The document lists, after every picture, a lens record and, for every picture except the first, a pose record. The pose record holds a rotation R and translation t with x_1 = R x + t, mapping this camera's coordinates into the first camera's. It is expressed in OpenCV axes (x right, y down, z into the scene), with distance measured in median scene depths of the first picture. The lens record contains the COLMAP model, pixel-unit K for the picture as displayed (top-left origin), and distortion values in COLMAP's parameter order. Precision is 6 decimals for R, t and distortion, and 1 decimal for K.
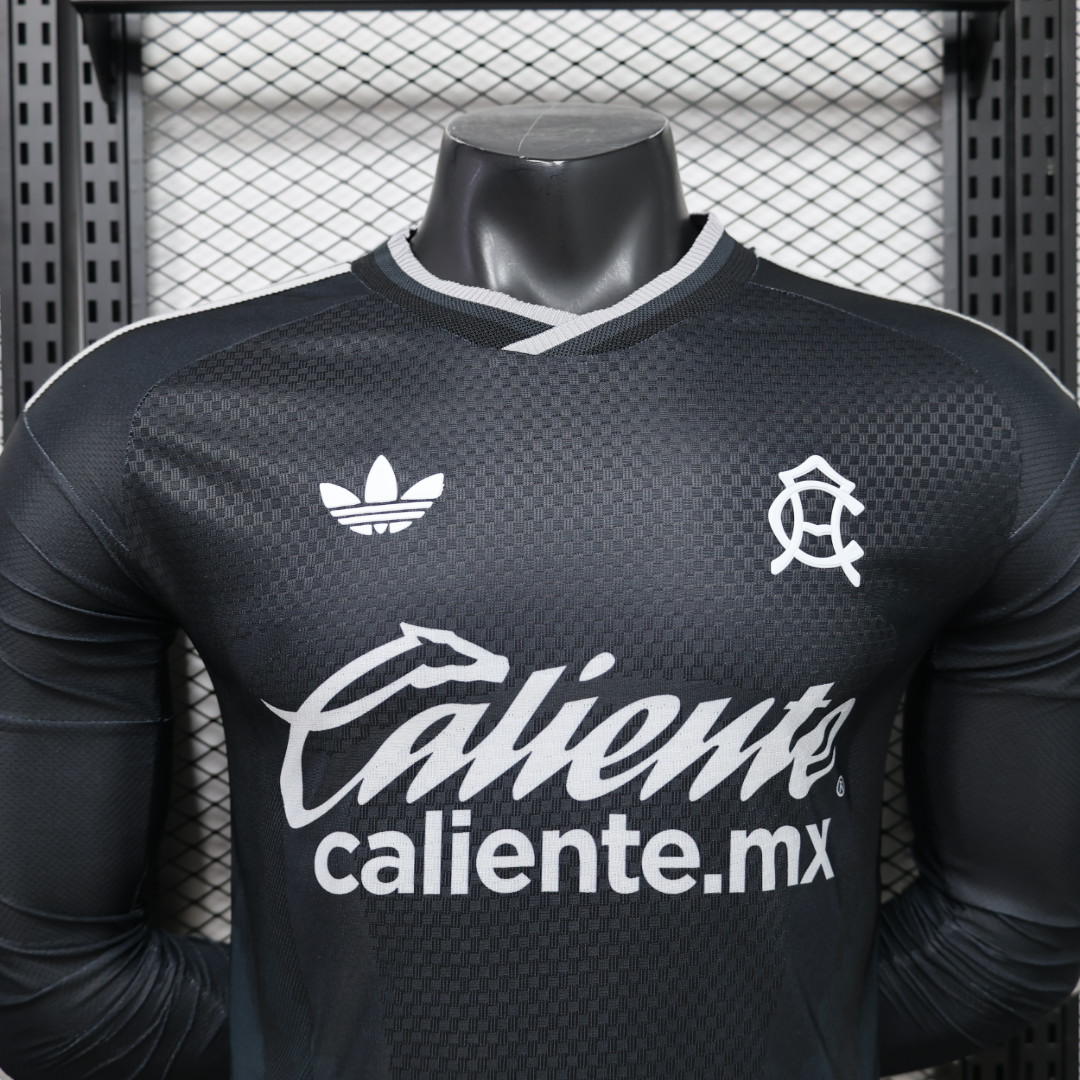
lens RADIAL K [[1038.4, 0, 537.2], [0, 1038.4, 546.5], [0, 0, 1]] dist [-0.004219, 0.000000]
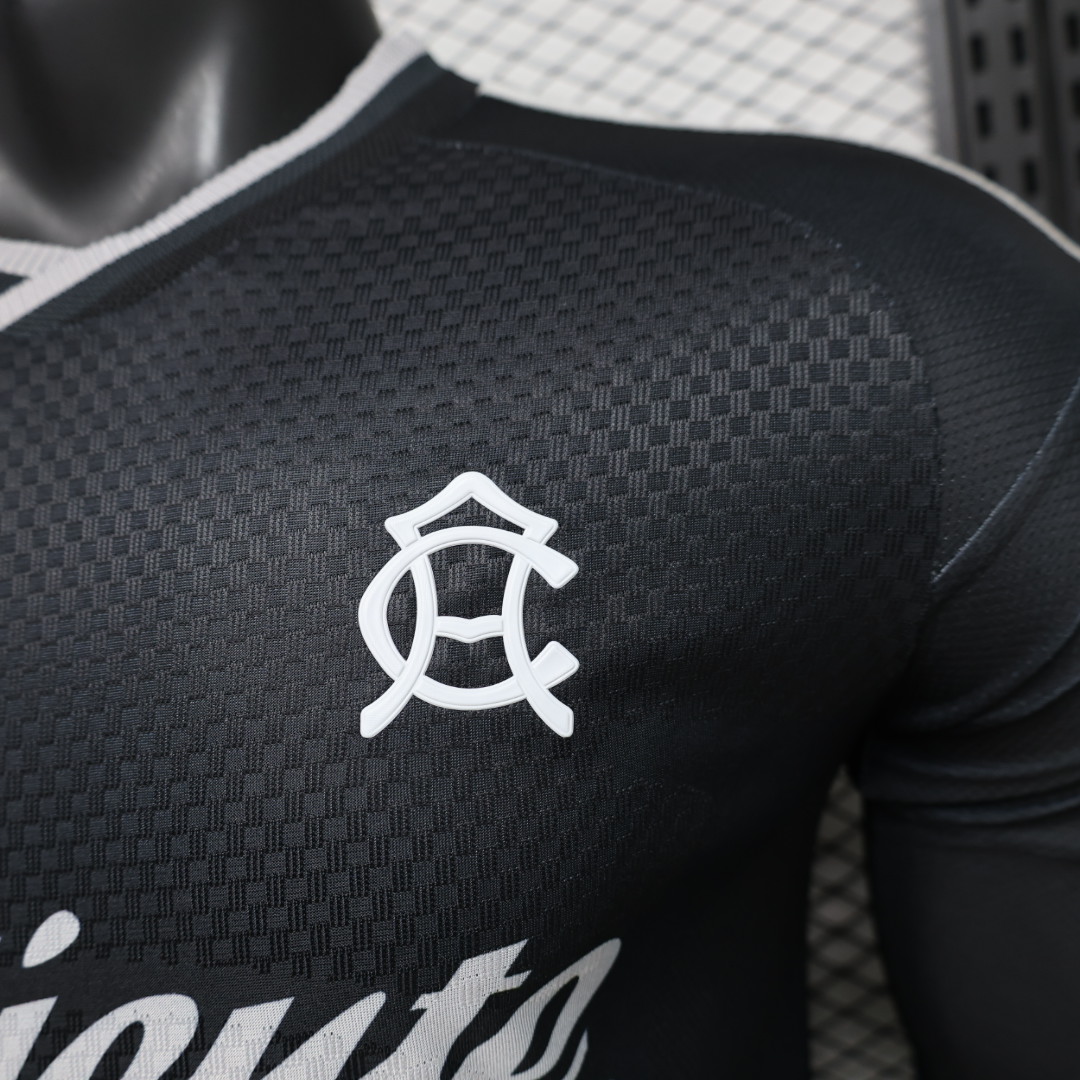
lens RADIAL K [[1038.4, 0, 531.9], [0, 1038.4, 527.1], [0, 0, 1]] dist [-0.004219, 0.000000]
pose [[0.976998, -0.098329, -0.189225, 0.390334], [0.109292, 0.992832, 0.048375, -0.082939], [0.183112, -0.067943, 0.980741, 0.522236]]
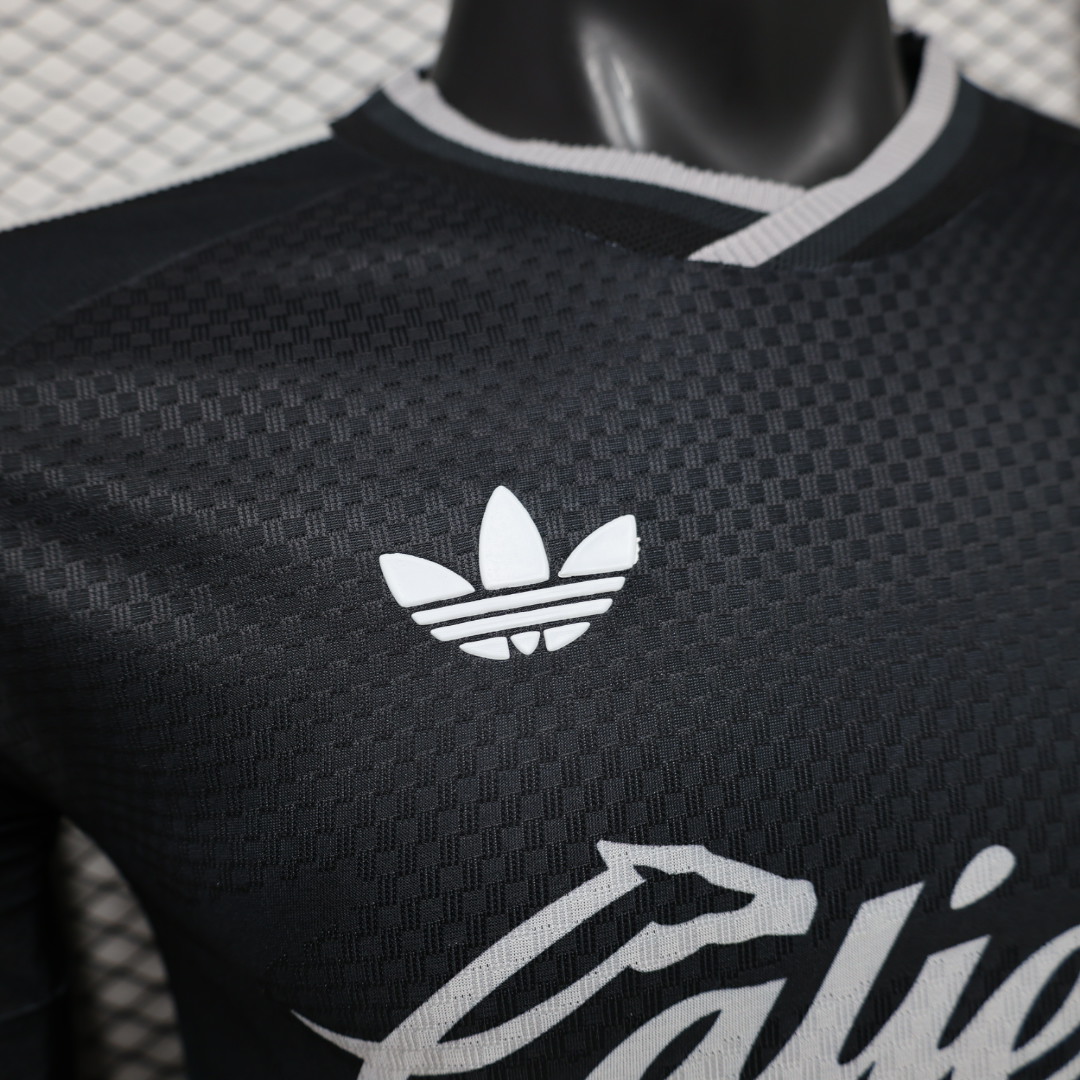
lens RADIAL K [[1038.4, 0, 530.4], [0, 1038.4, 523.9], [0, 0, 1]] dist [-0.004219, 0.000000]
pose [[0.985121, -0.082320, 0.150862, -0.210107], [0.076240, 0.996043, 0.045663, -0.090753], [-0.154024, -0.033482, 0.987500, 0.512879]]
